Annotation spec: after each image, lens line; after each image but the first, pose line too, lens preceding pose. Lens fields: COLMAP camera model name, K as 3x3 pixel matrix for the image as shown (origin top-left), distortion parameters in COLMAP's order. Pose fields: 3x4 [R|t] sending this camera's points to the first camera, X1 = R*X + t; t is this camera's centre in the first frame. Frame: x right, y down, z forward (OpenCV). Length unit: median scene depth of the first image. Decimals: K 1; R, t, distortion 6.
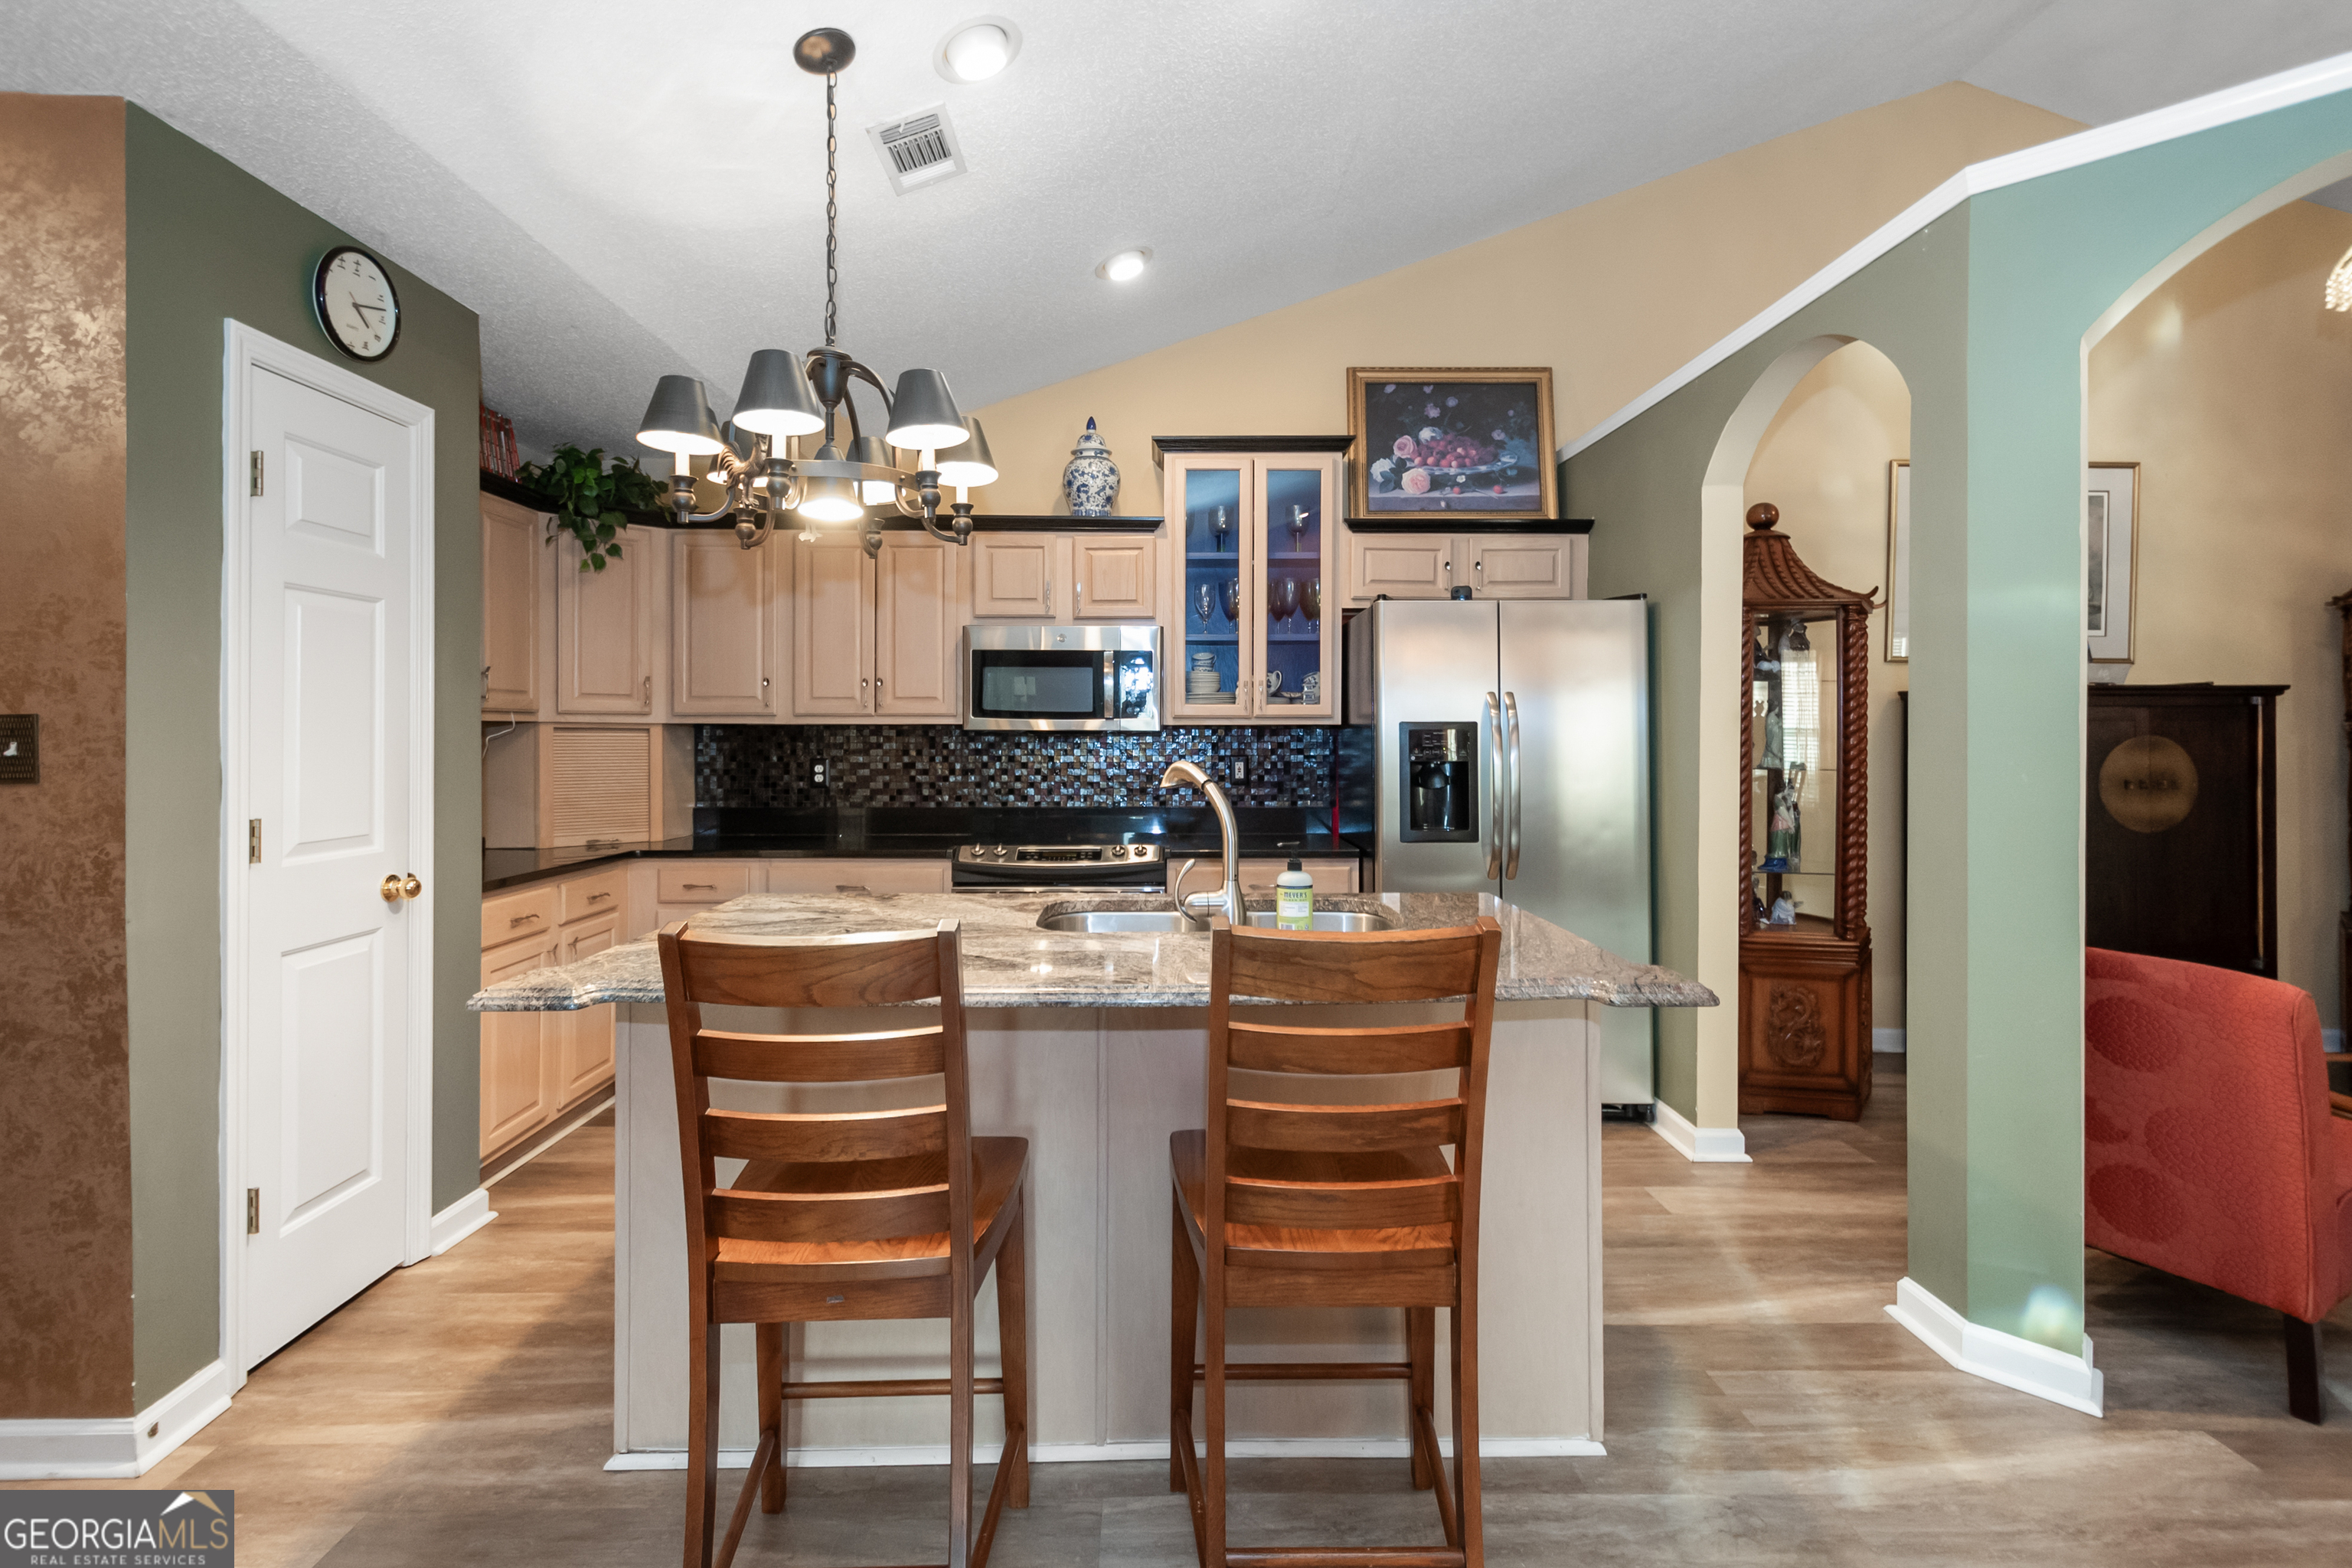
lens RADIAL K [[1076.1, 0, 1170.8], [0, 1076.1, 710.9], [0, 0, 1]] dist [0.009034, 0.000021]
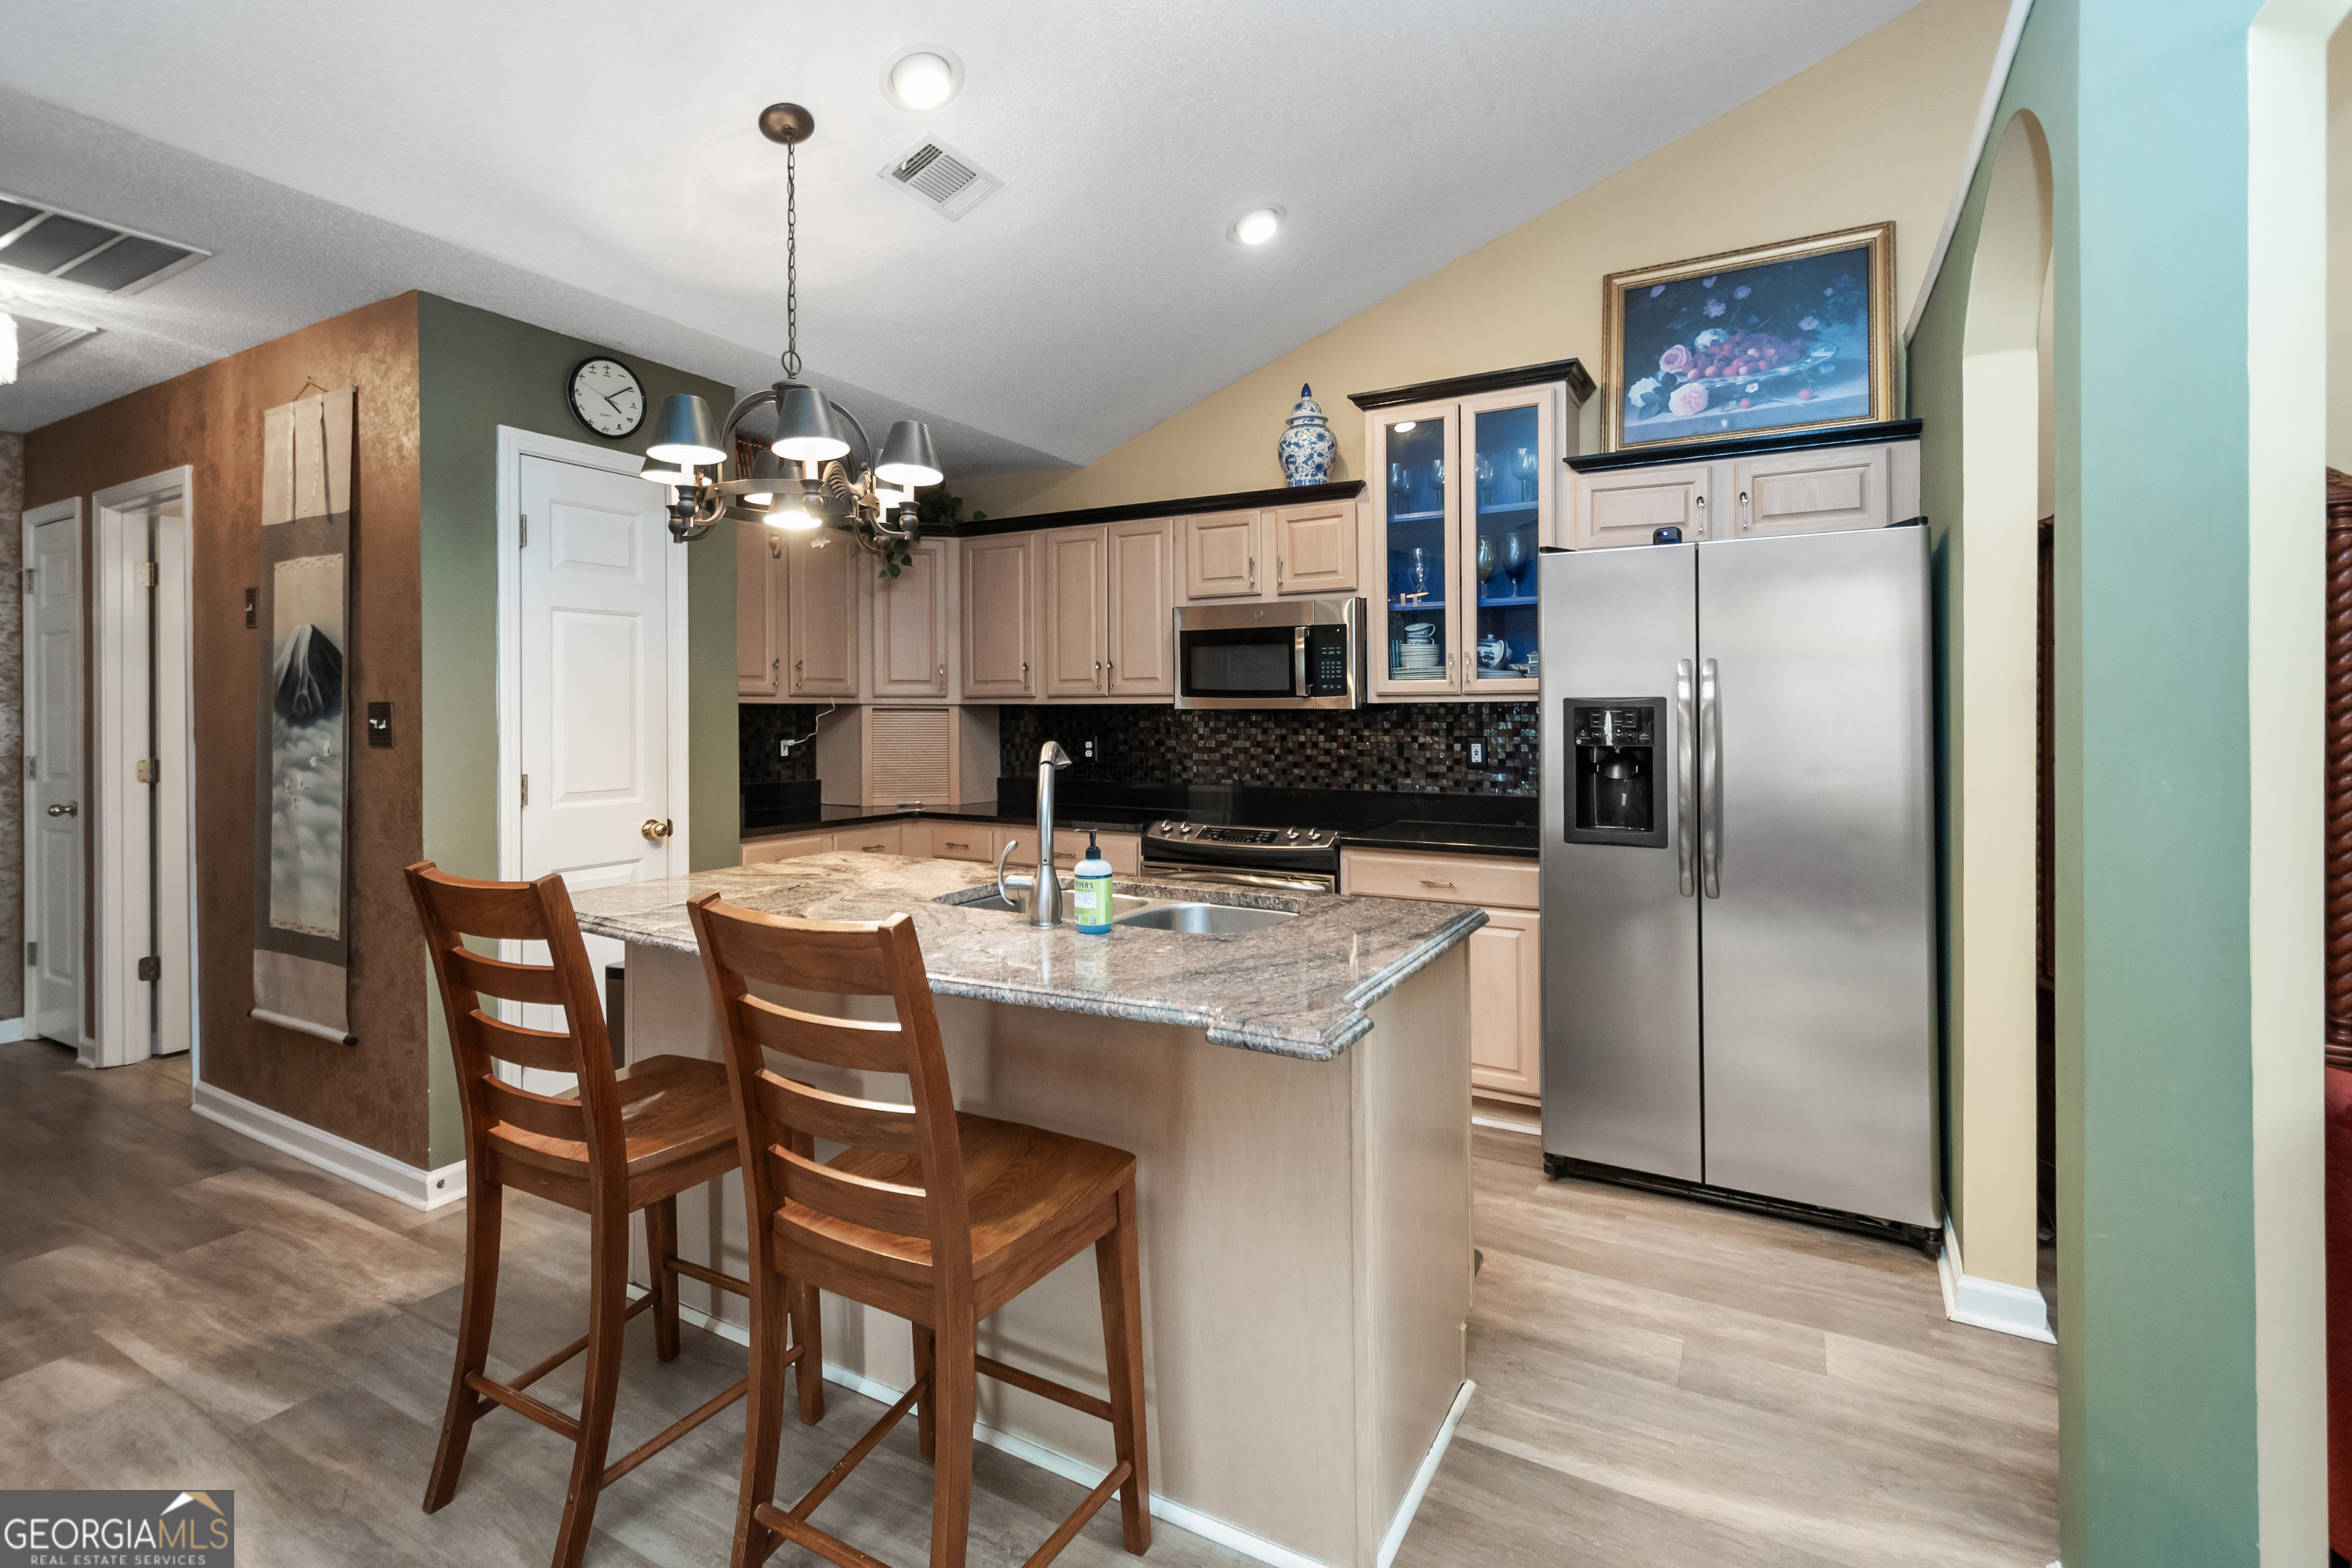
lens RADIAL K [[1081.4, 0, 1180.6], [0, 1081.4, 693.0], [0, 0, 1]] dist [0.007828, -0.000513]
pose [[0.863981, -0.011148, -0.503400, 0.318650], [0.013126, 0.999914, 0.000385, 0.001933], [0.503353, -0.006940, 0.864053, 0.107126]]
